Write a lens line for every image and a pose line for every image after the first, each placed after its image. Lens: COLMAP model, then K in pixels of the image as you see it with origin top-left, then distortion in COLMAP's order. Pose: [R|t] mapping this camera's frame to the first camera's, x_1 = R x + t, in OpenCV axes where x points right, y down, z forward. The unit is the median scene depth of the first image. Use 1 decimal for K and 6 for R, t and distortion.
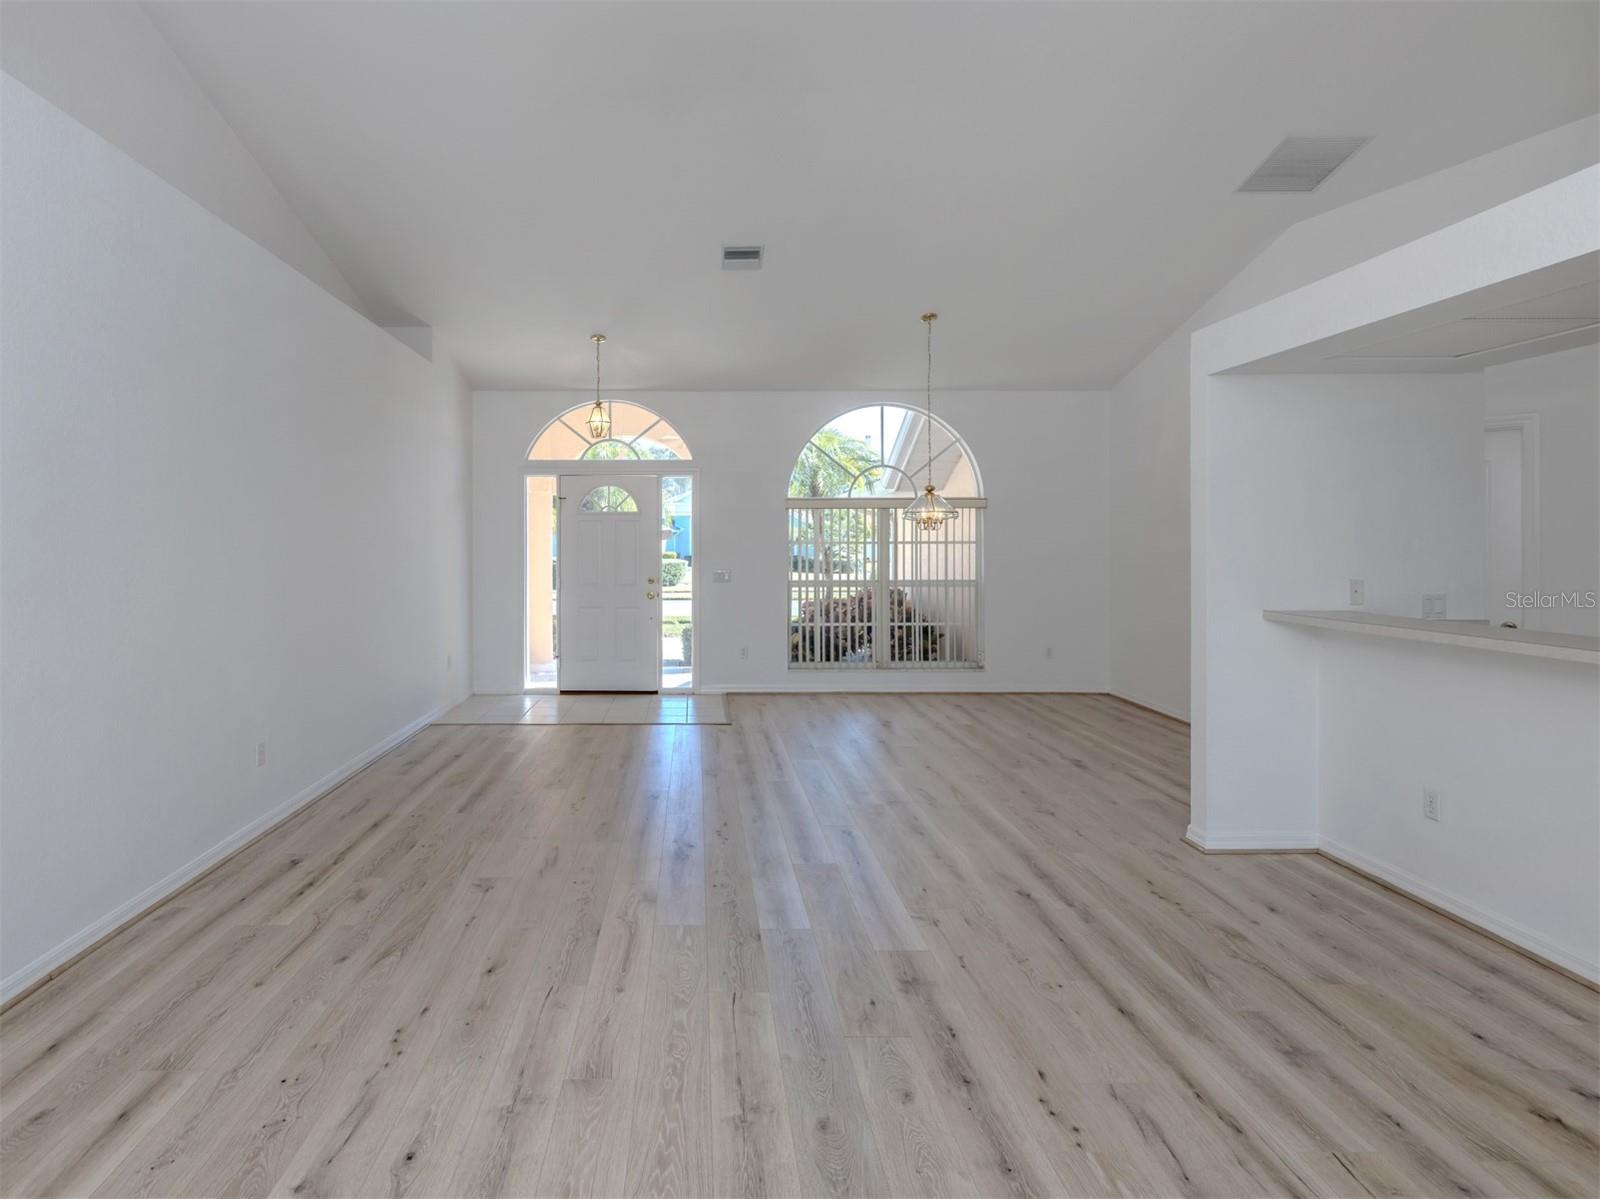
lens RADIAL K [[843.3, 0, 701.3], [0, 843.3, 533.7], [0, 0, 1]] dist [0.002992, -0.000357]
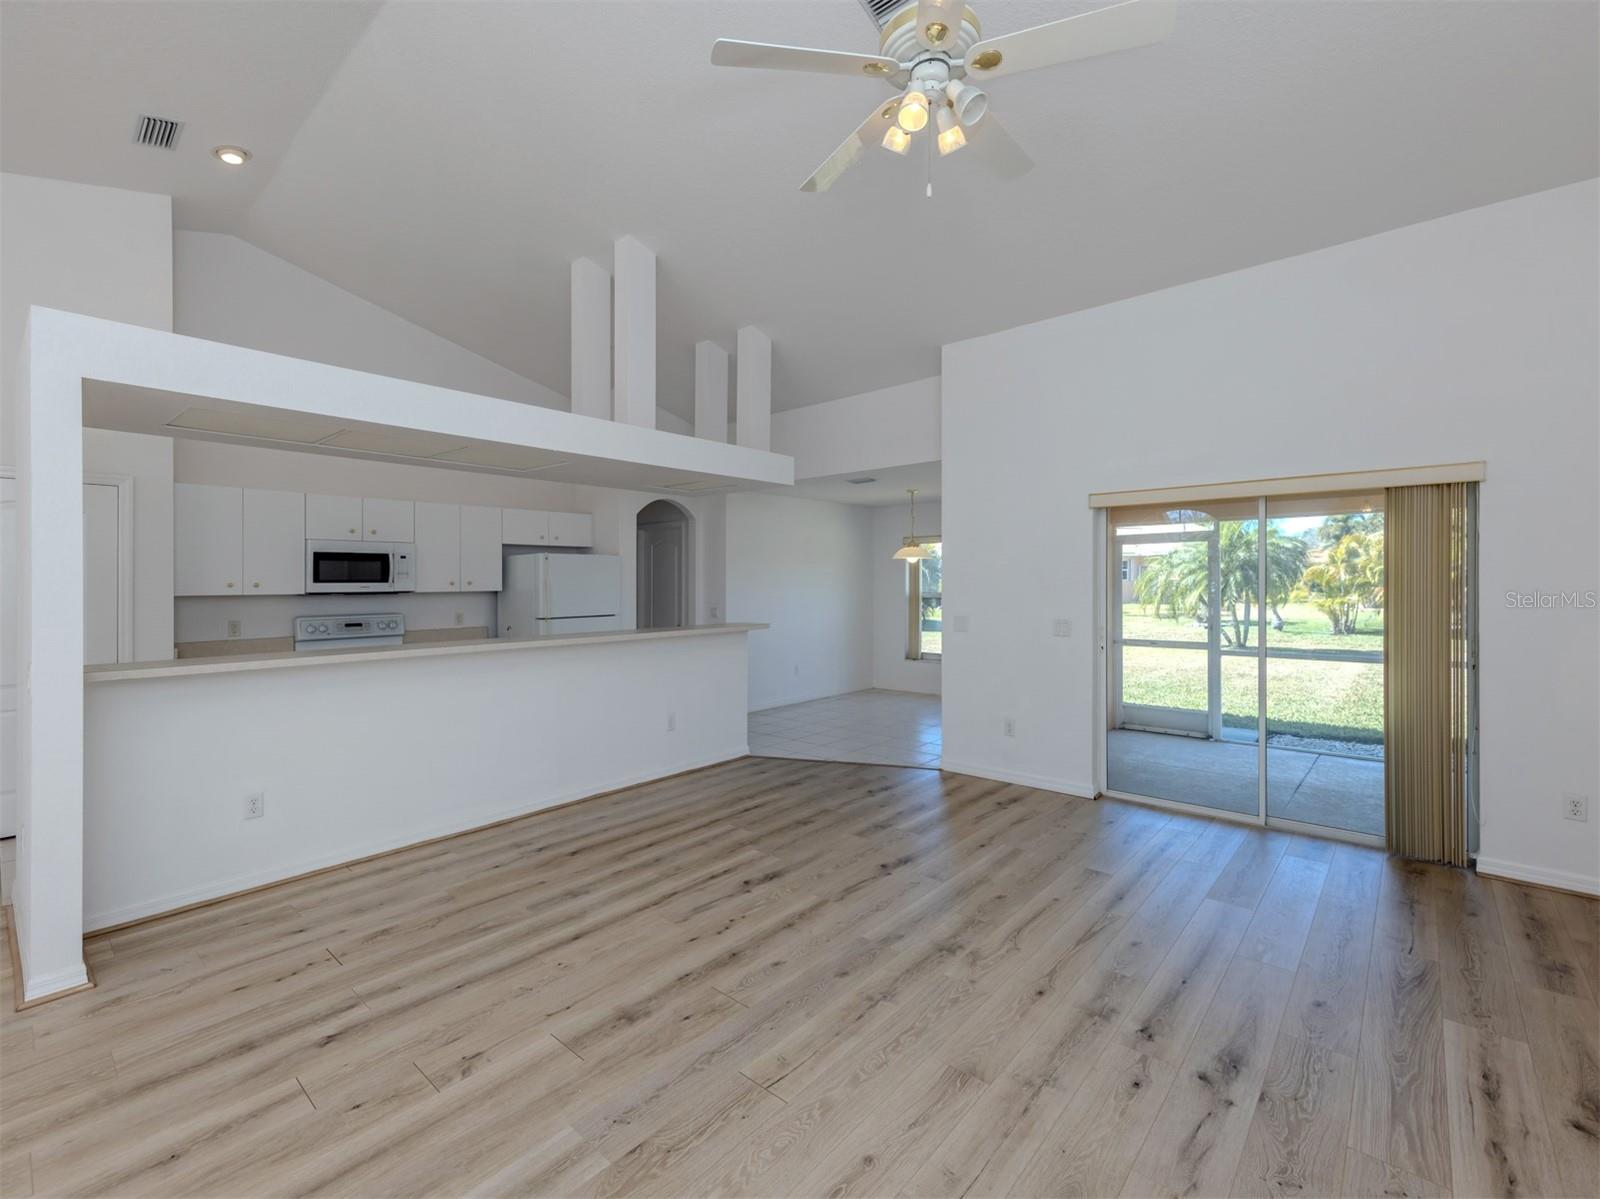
lens RADIAL K [[701.8, 0, 796.9], [0, 701.8, 580.9], [0, 0, 1]] dist [0.006192, -0.000257]
pose [[-0.748125, 0.008251, 0.663507, -0.164642], [0.001318, 0.999939, -0.010948, 0.004147], [-0.663557, -0.007316, -0.748090, 0.522580]]
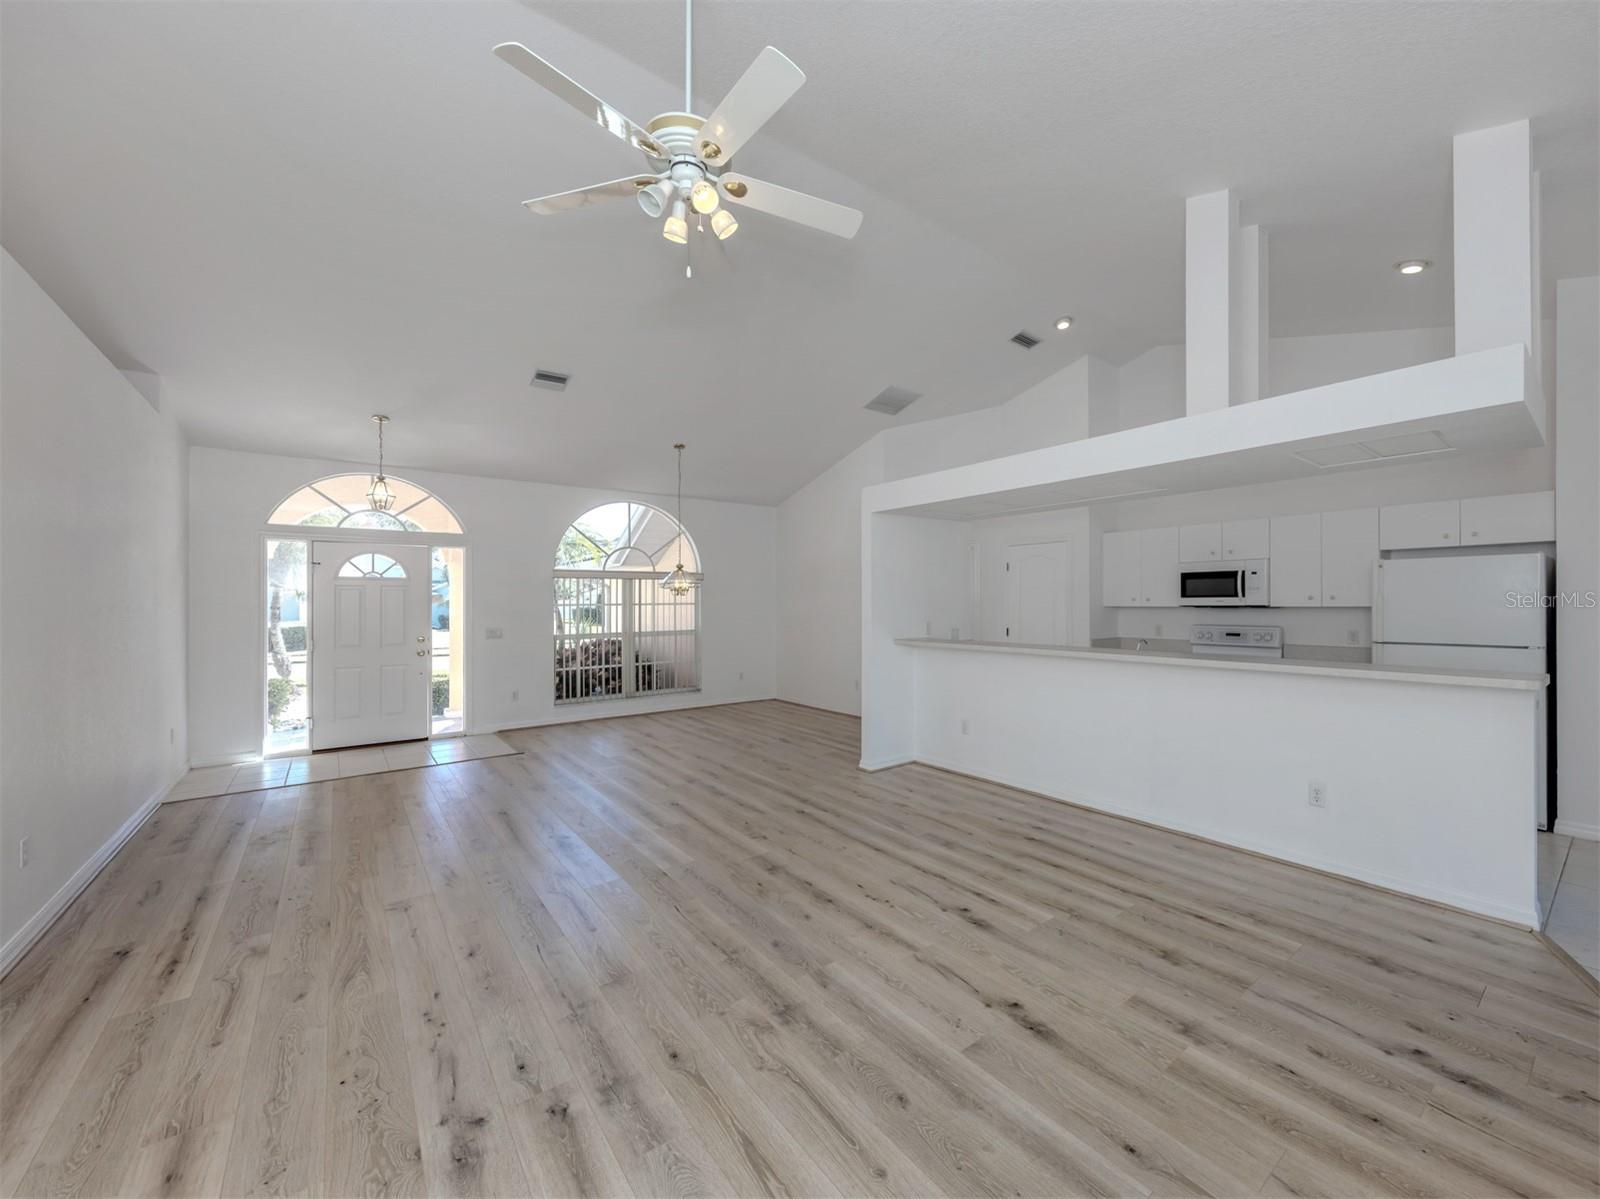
lens RADIAL K [[636.1, 0, 872.2], [0, 636.1, 597.0], [0, 0, 1]] dist [0.003573, -0.000471]
pose [[0.770647, 0.000934, 0.637261, -0.139987], [-0.002034, 0.999997, 0.000994, -0.002999], [-0.637259, -0.002062, 0.770647, -0.033569]]
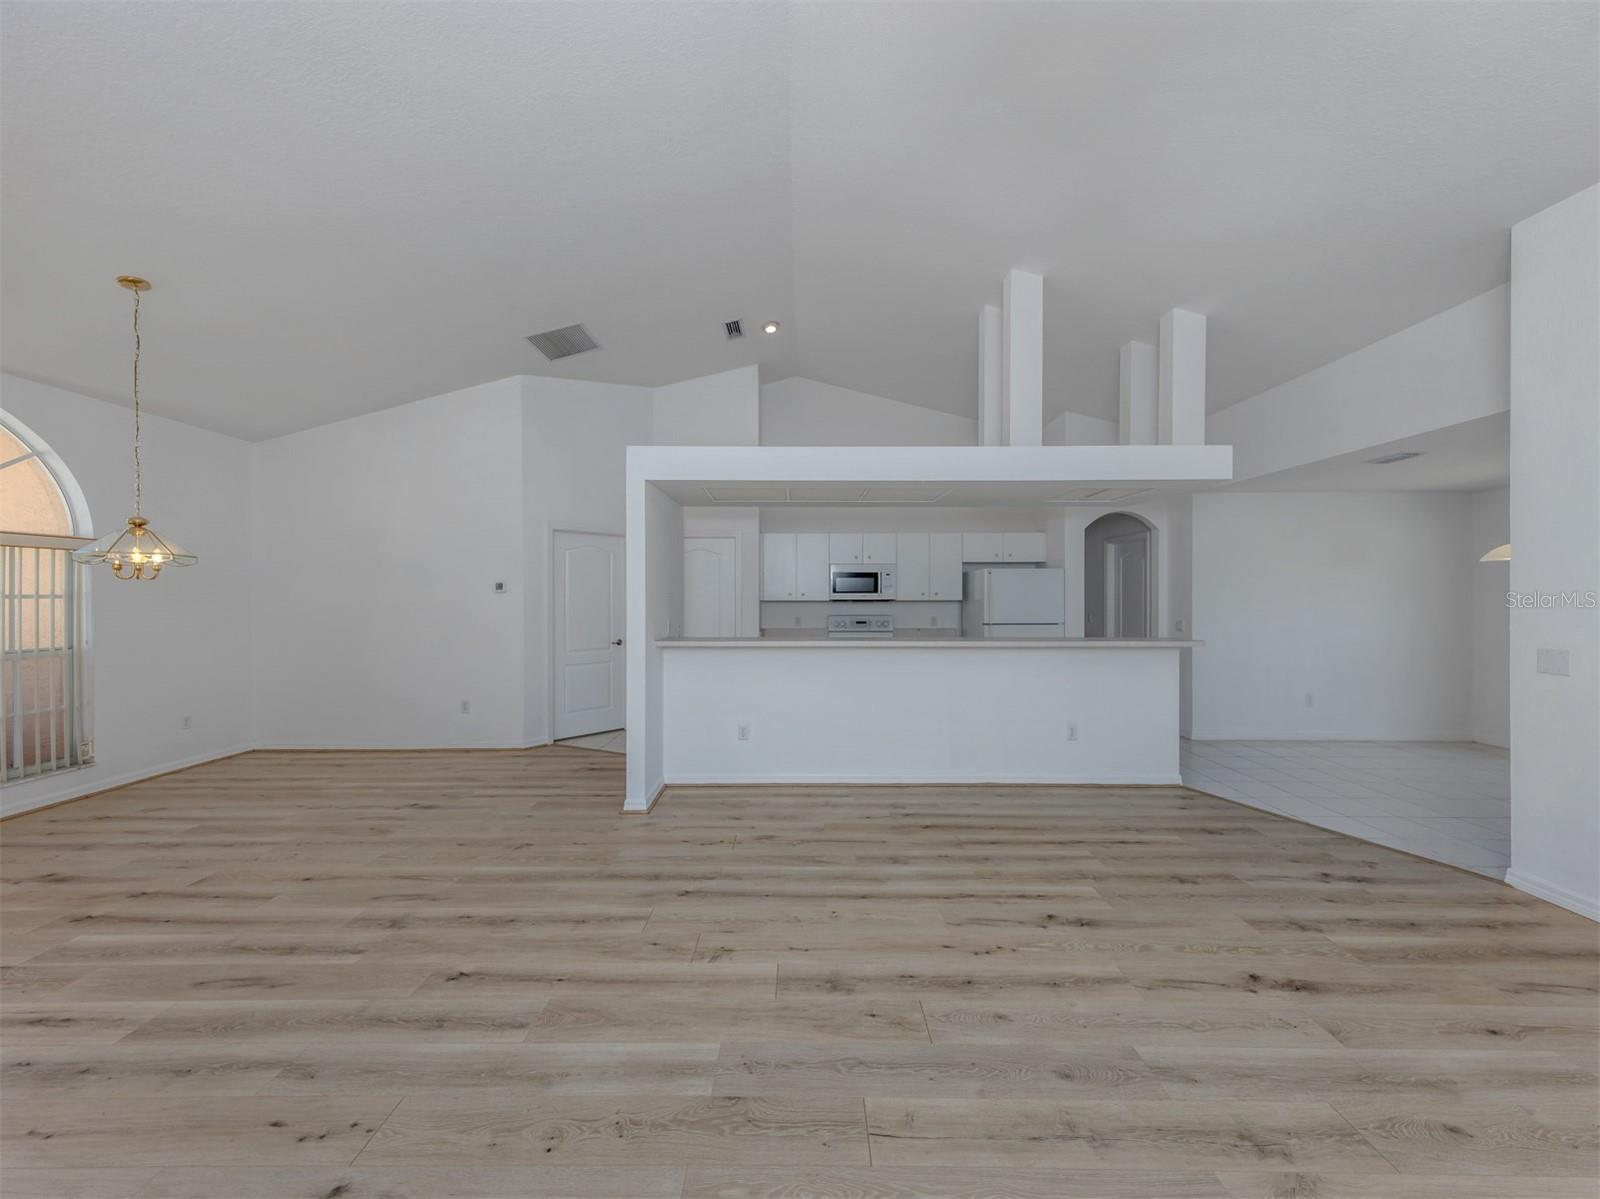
lens RADIAL K [[562.9, 0, 800.0], [0, 562.9, 599.5], [0, 0, 1]] dist [0.009673, -0.001829]
pose [[0.010472, -0.005127, 0.999932, -0.176658], [-0.010441, 0.999932, 0.005237, 0.003472], [-0.999891, -0.010495, 0.010418, 0.361989]]
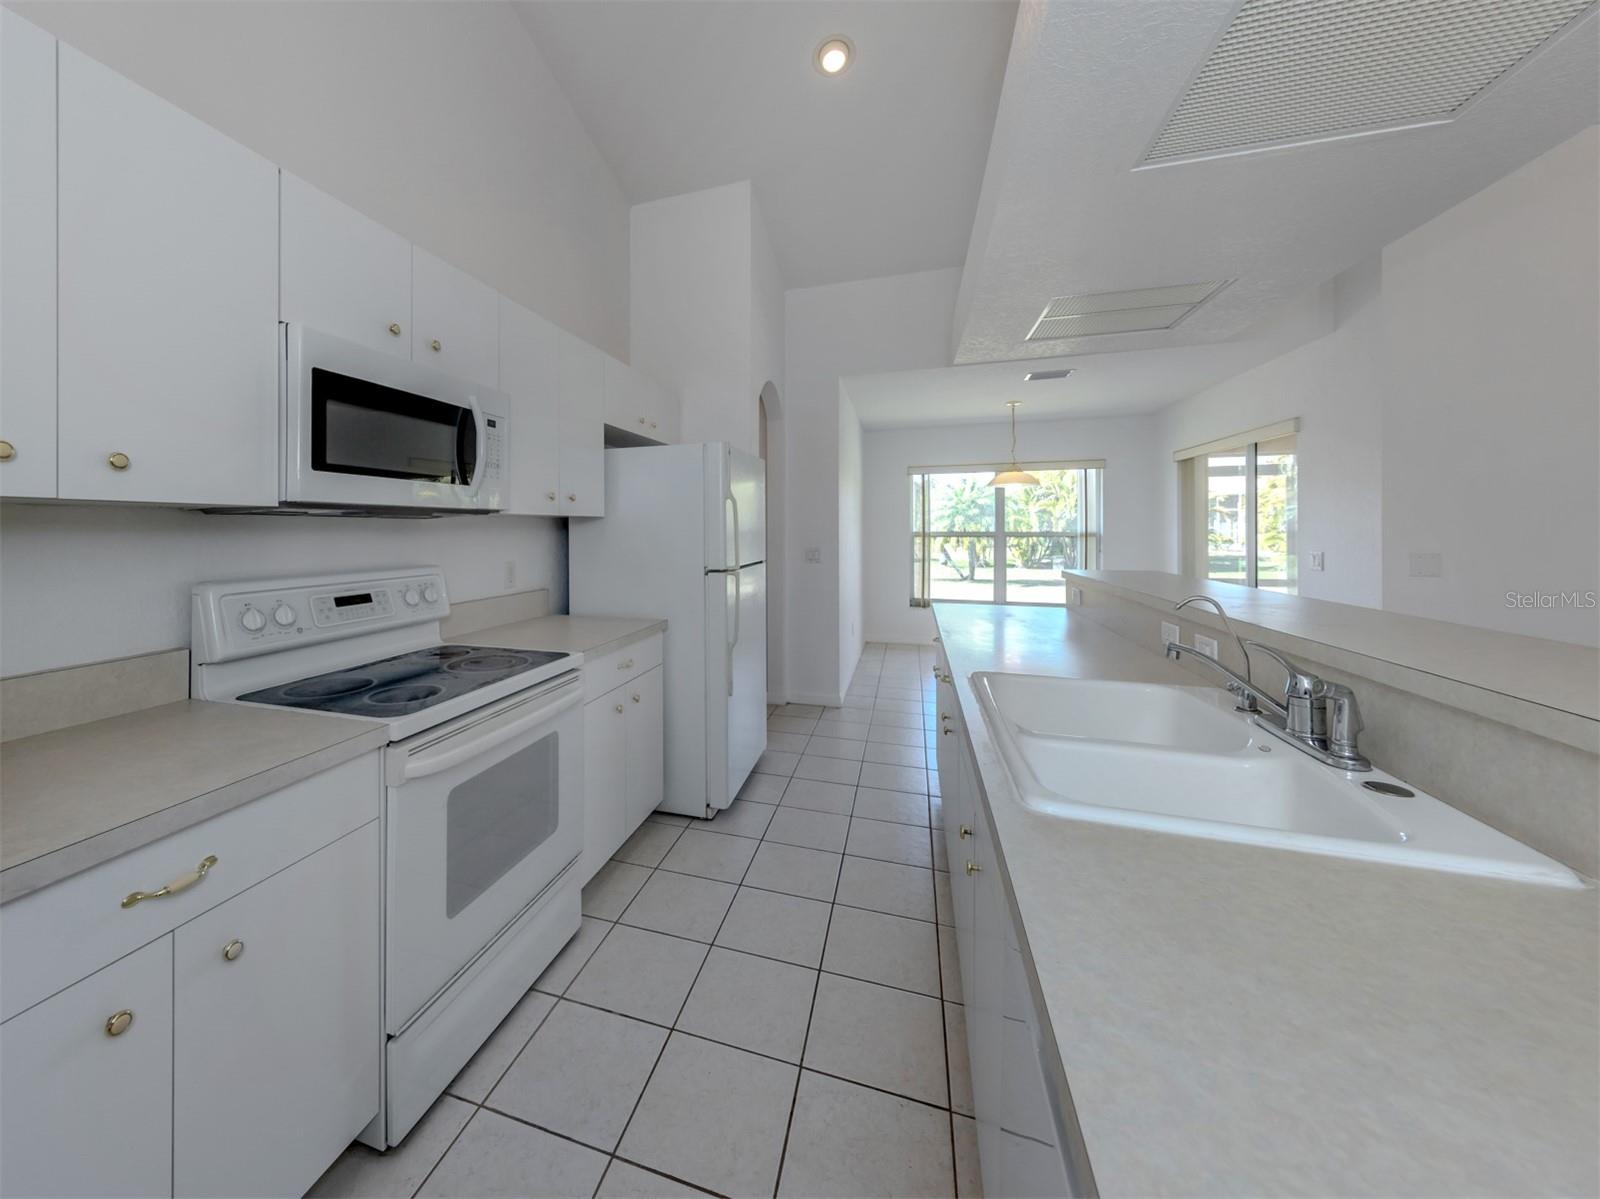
lens RADIAL K [[607.4, 0, 701.7], [0, 607.4, 538.5], [0, 0, 1]] dist [0.028138, 0.000025]
pose [[-0.944168, 0.002716, 0.329453, 0.473362], [0.004104, 0.999985, 0.003516, 0.018145], [-0.329439, 0.004672, -0.944165, 0.456088]]
